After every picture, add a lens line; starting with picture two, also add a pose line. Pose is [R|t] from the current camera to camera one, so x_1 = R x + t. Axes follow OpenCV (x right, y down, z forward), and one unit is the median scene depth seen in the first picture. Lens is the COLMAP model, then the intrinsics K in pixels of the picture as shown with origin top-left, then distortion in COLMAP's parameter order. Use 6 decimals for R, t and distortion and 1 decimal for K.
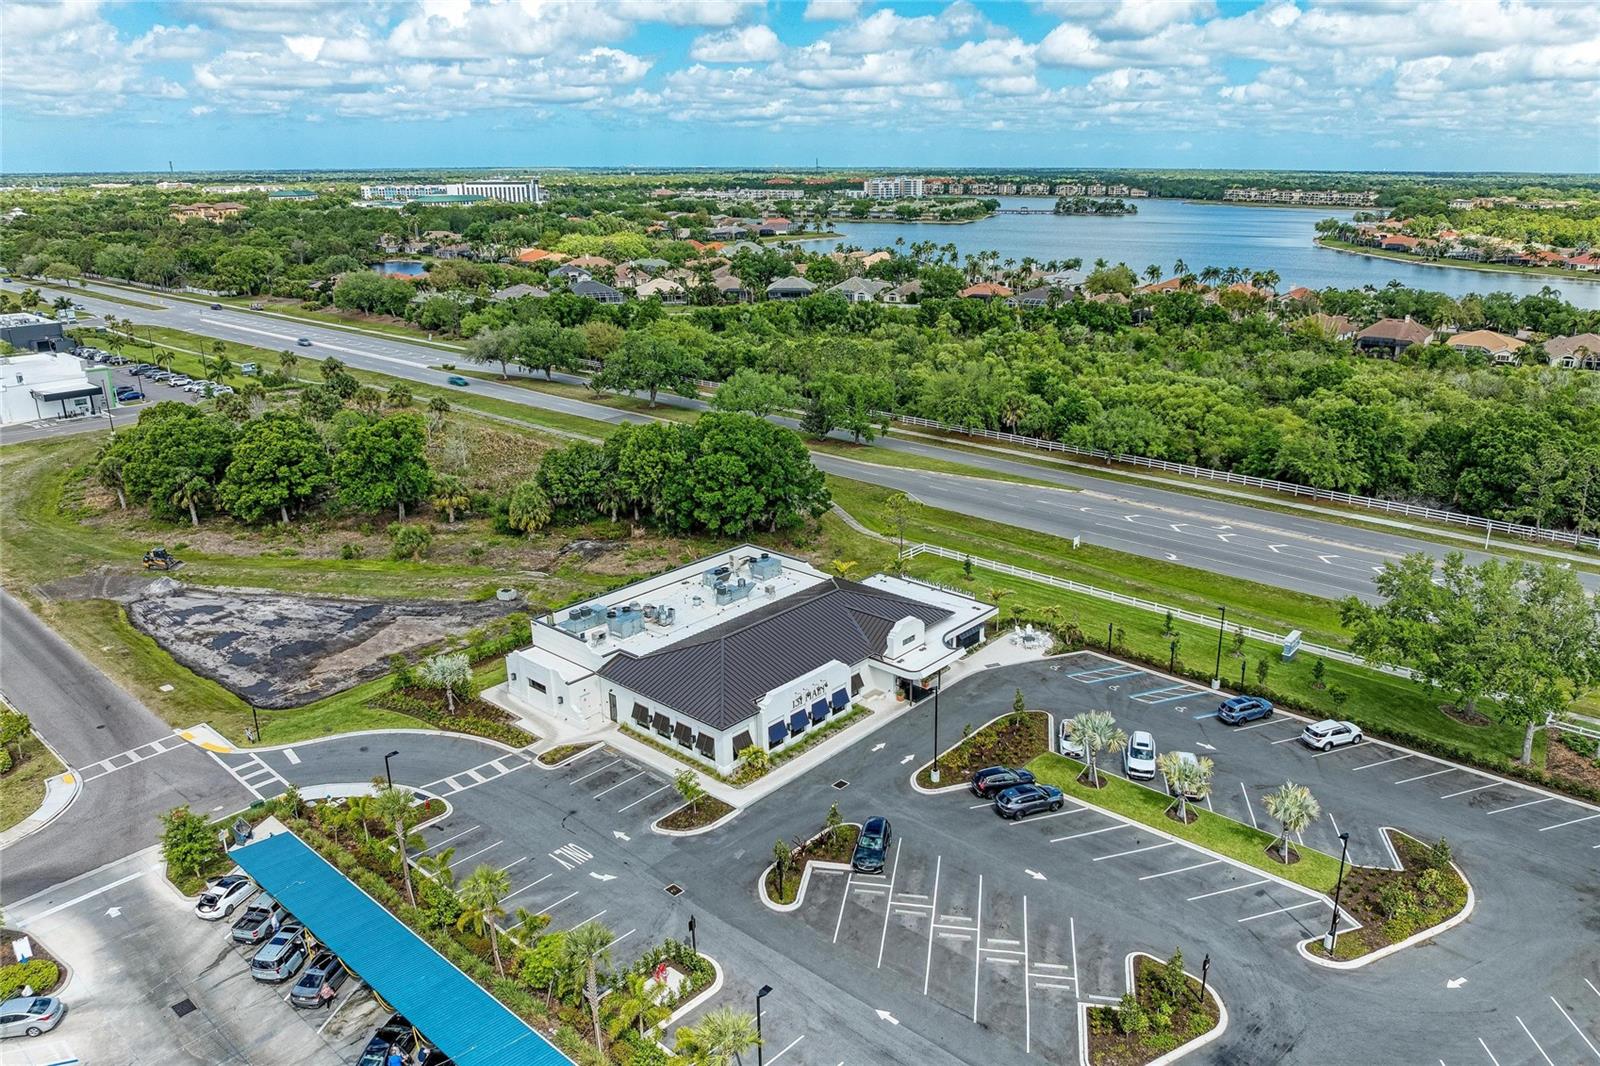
lens RADIAL K [[1132.8, 0, 843.4], [0, 1132.8, 521.9], [0, 0, 1]] dist [-0.047437, 0.018709]
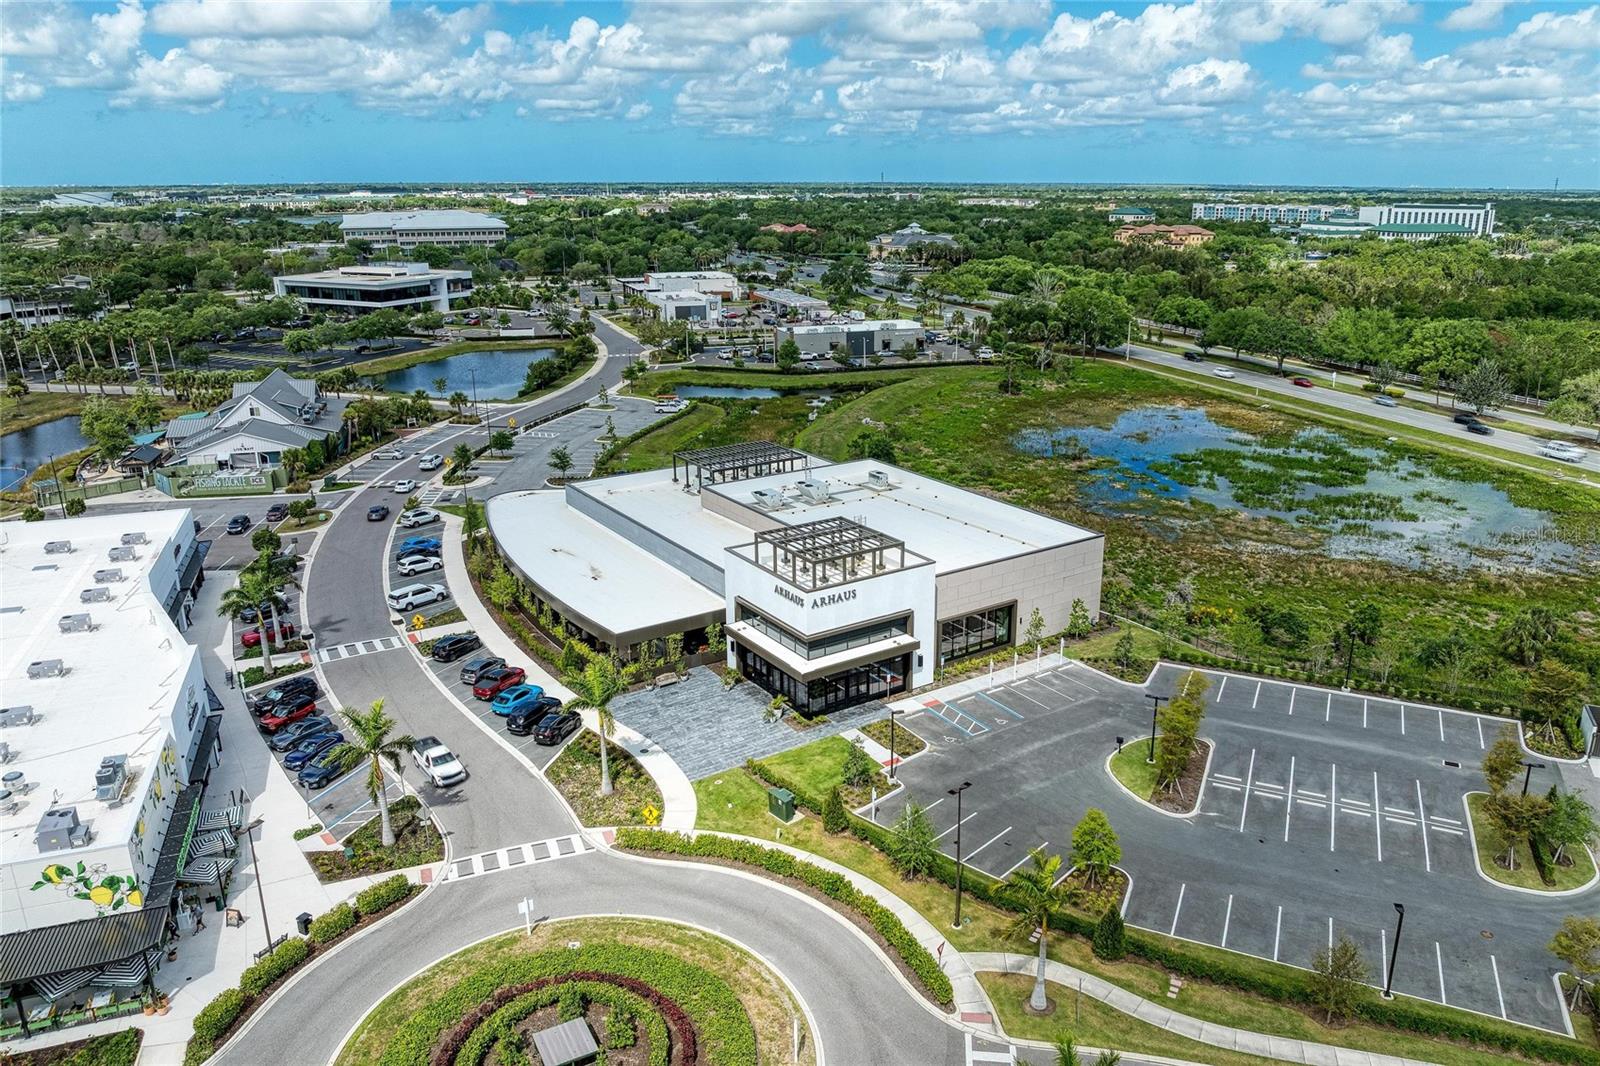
lens RADIAL K [[1132.8, 0, 812.2], [0, 1132.8, 472.5], [0, 0, 1]] dist [-0.047437, 0.018709]
pose [[0.868457, 0.125334, -0.479660, -3.110682], [-0.151342, 0.988356, -0.015761, -0.595497], [0.472100, 0.086281, 0.877313, 1.928532]]
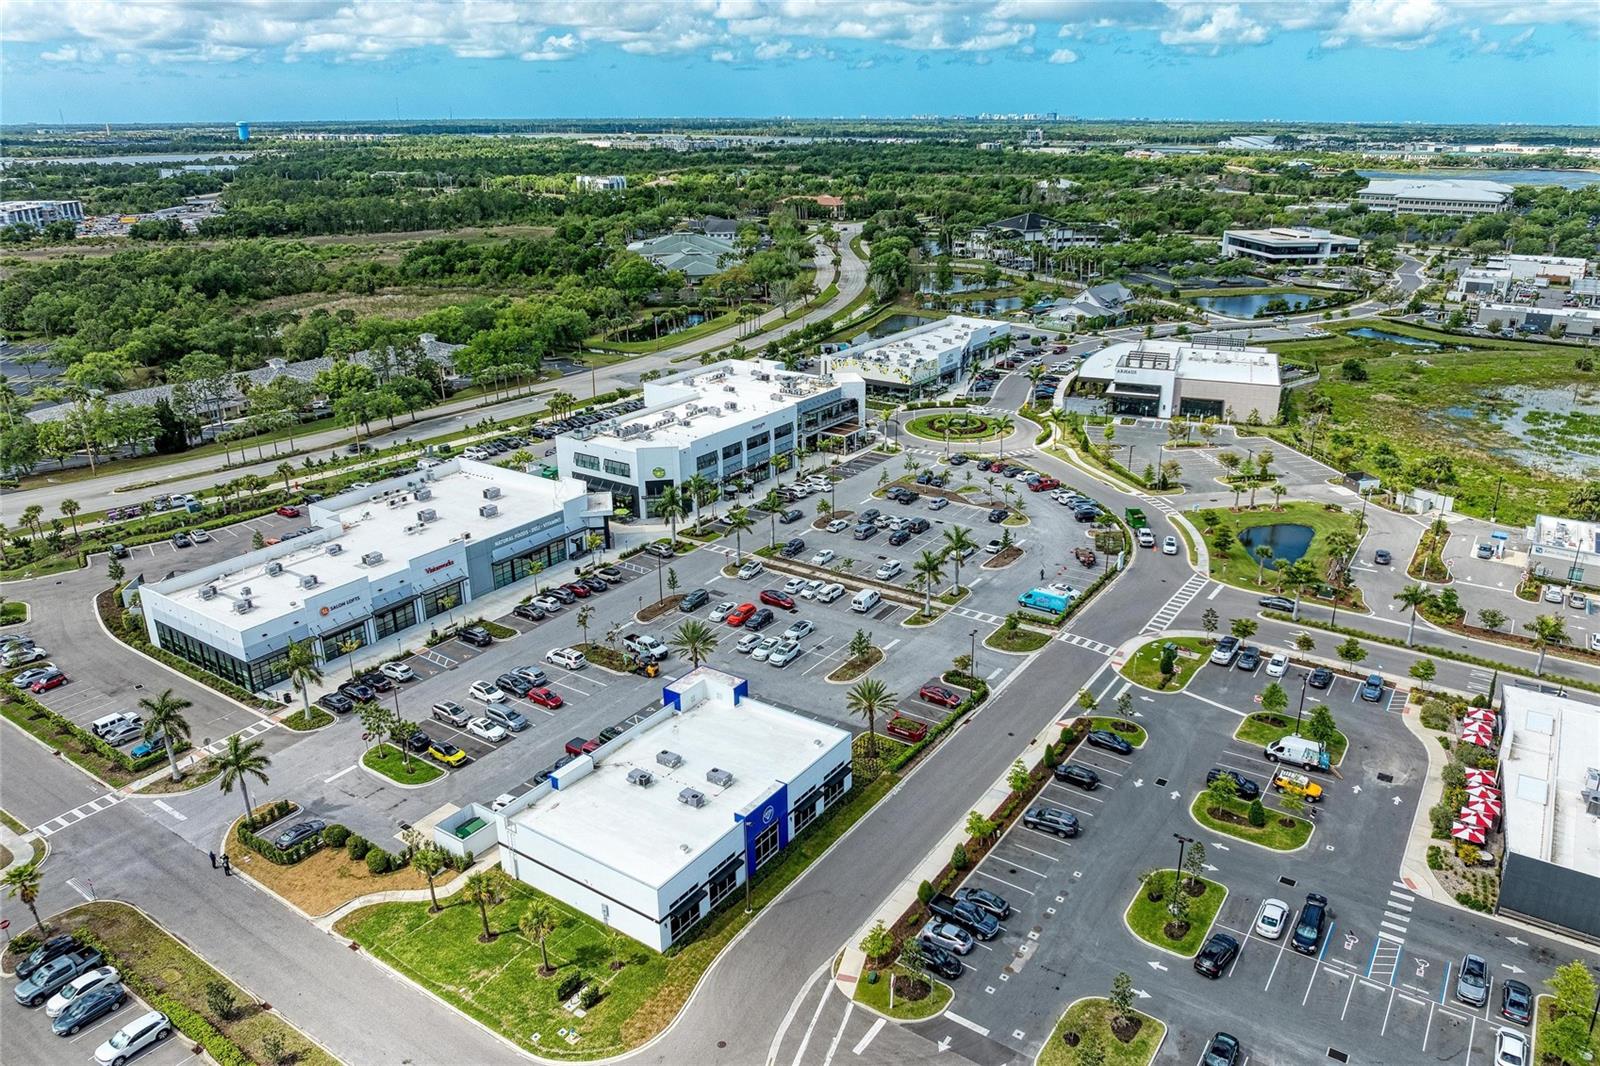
lens RADIAL K [[1132.8, 0, 824.1], [0, 1132.8, 524.9], [0, 0, 1]] dist [-0.047437, 0.018709]
pose [[0.108658, 0.339873, -0.934173, -1.305834], [-0.298796, 0.907448, 0.295396, -0.730564], [0.948111, 0.247030, 0.200154, 1.684660]]
